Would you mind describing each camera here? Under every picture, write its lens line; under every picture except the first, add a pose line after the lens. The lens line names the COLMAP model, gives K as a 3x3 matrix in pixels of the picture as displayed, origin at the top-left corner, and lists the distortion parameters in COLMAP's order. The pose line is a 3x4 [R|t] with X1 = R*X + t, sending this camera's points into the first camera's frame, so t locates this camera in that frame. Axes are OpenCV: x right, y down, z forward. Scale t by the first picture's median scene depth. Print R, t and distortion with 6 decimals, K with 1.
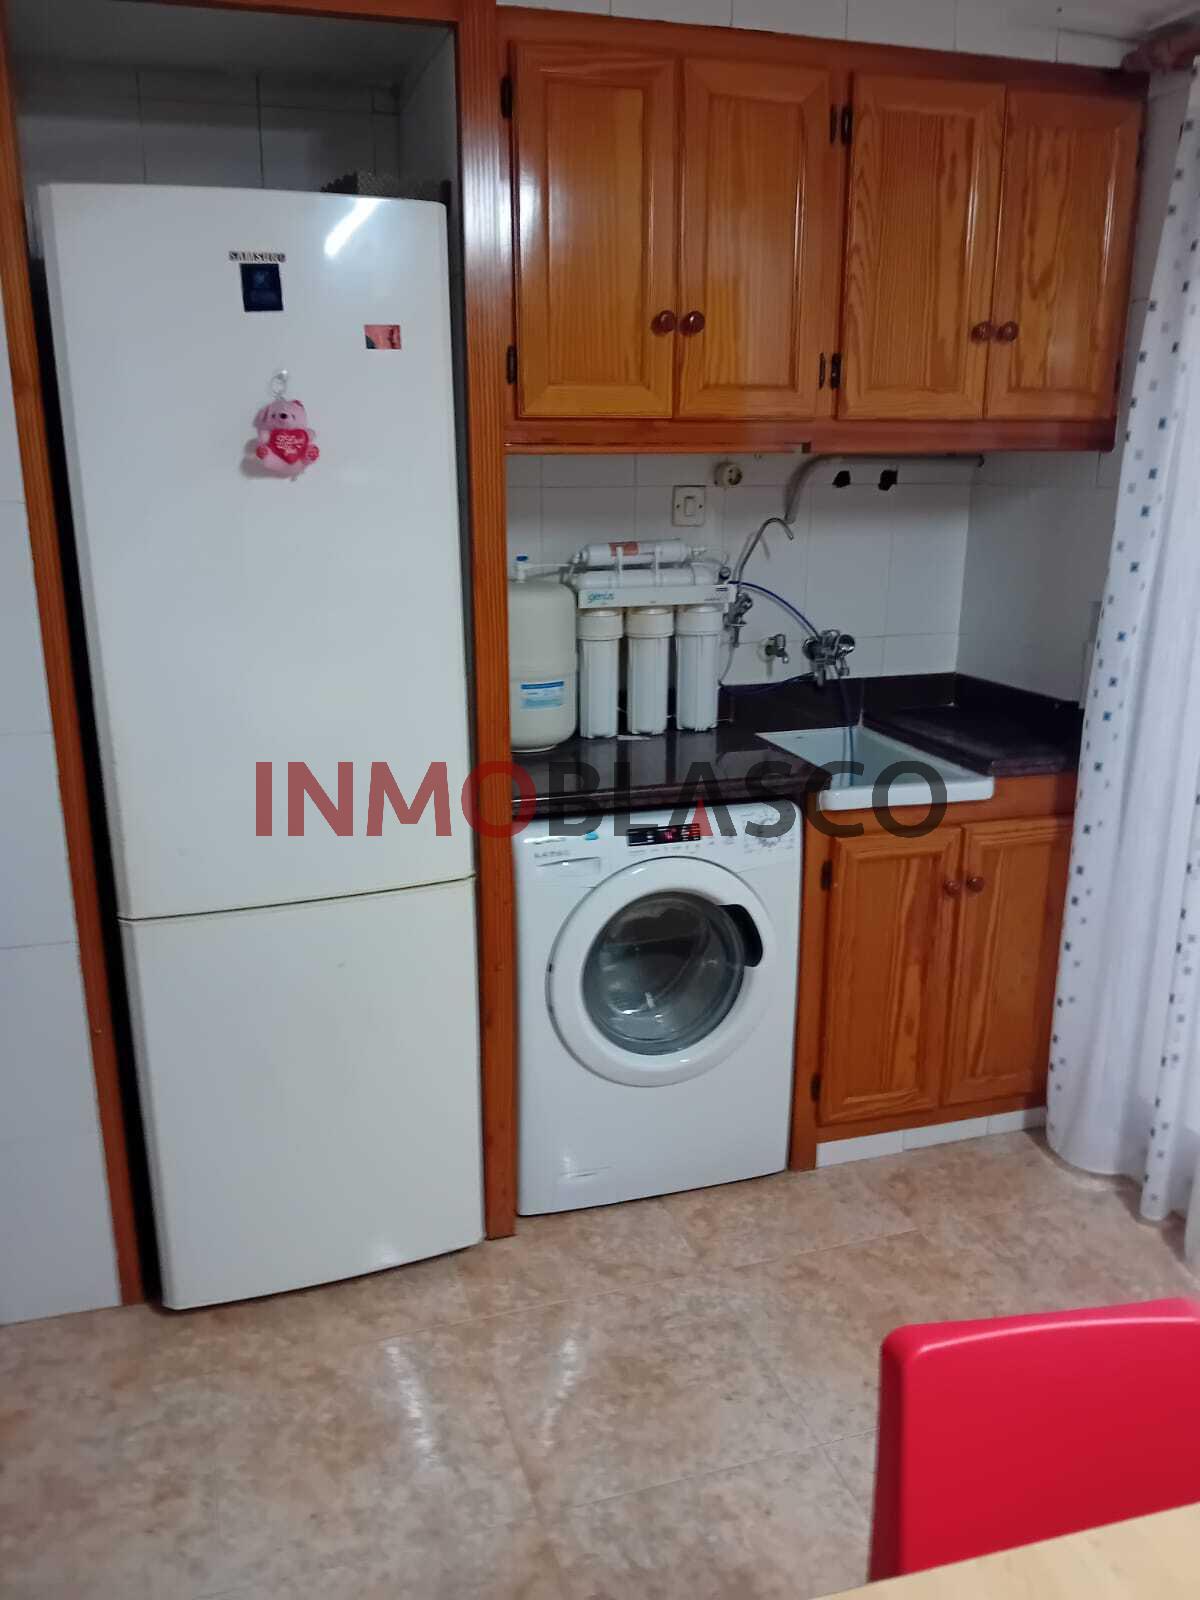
lens RADIAL K [[1271.5, 0, 600.0], [0, 1271.5, 800.0], [0, 0, 1]] dist [0.121260, -0.227642]
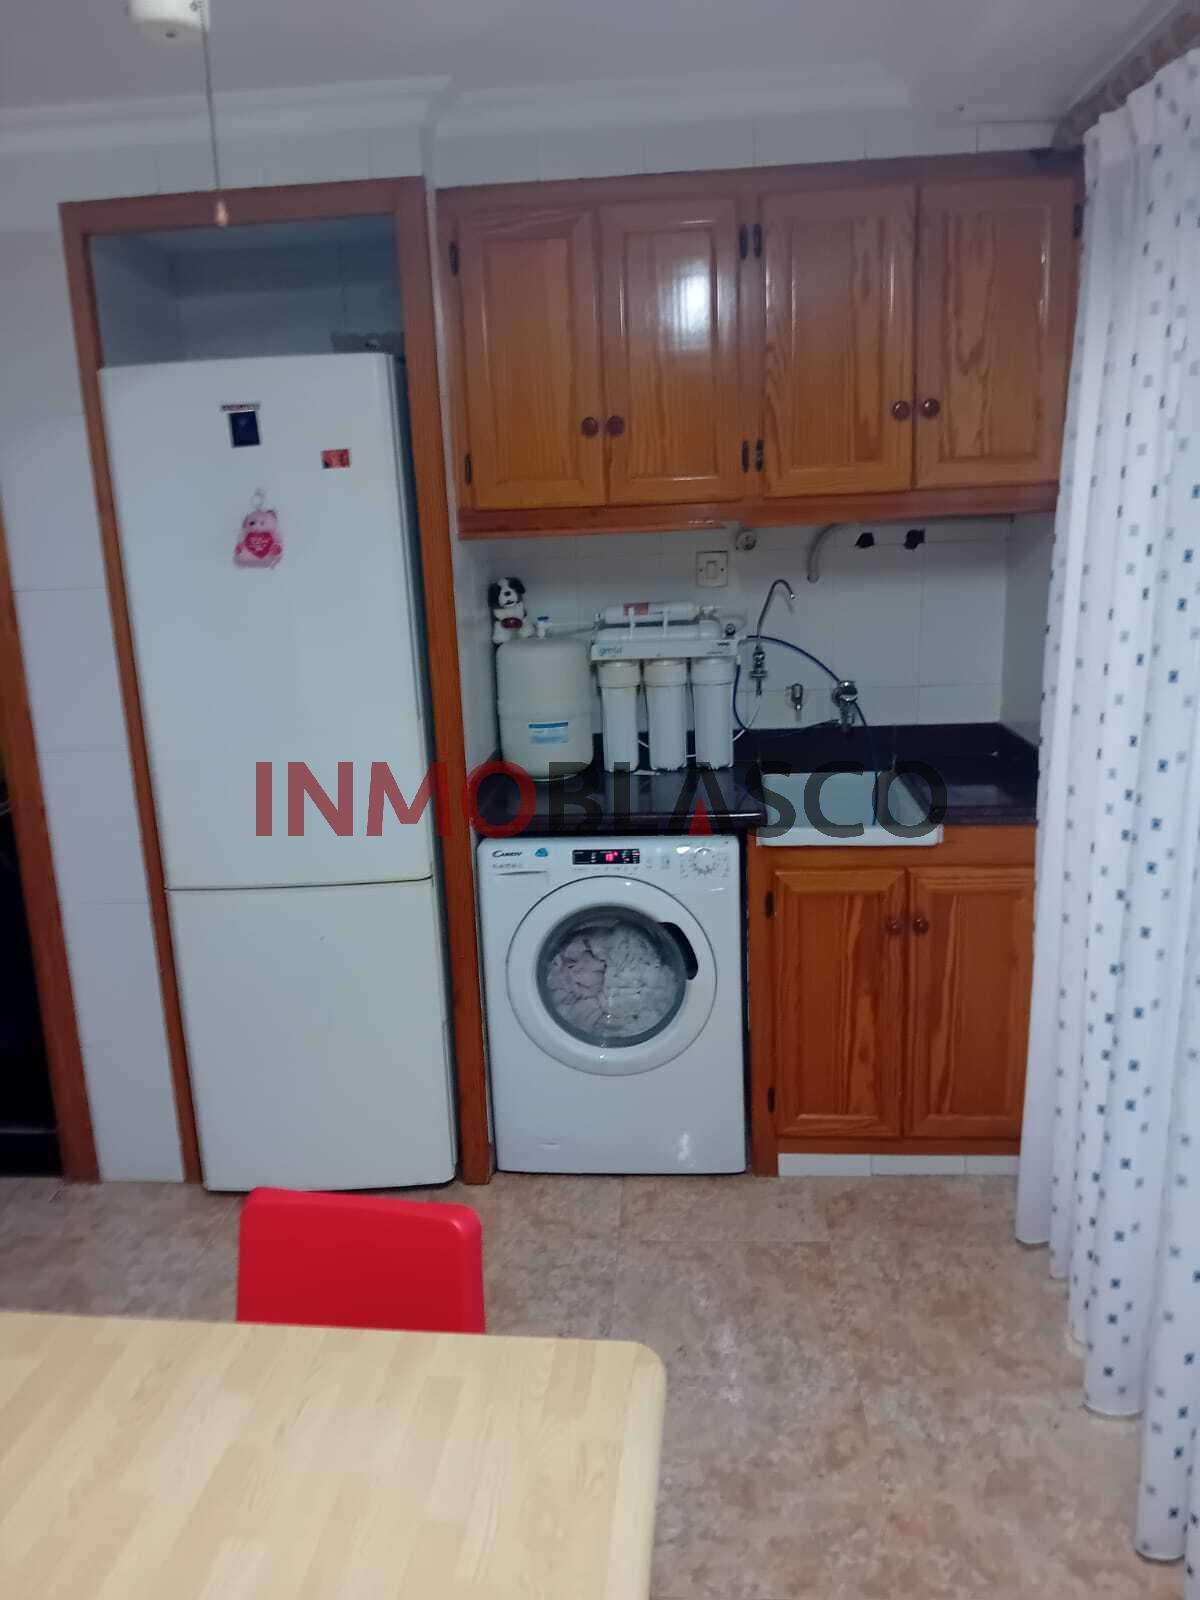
lens RADIAL K [[1271.5, 0, 600.0], [0, 1271.5, 800.0], [0, 0, 1]] dist [0.121260, -0.227642]
pose [[0.925170, 0.048797, -0.376404, 0.439422], [-0.057548, 0.998270, -0.012032, -0.009067], [0.375166, 0.032793, 0.926377, -0.073884]]
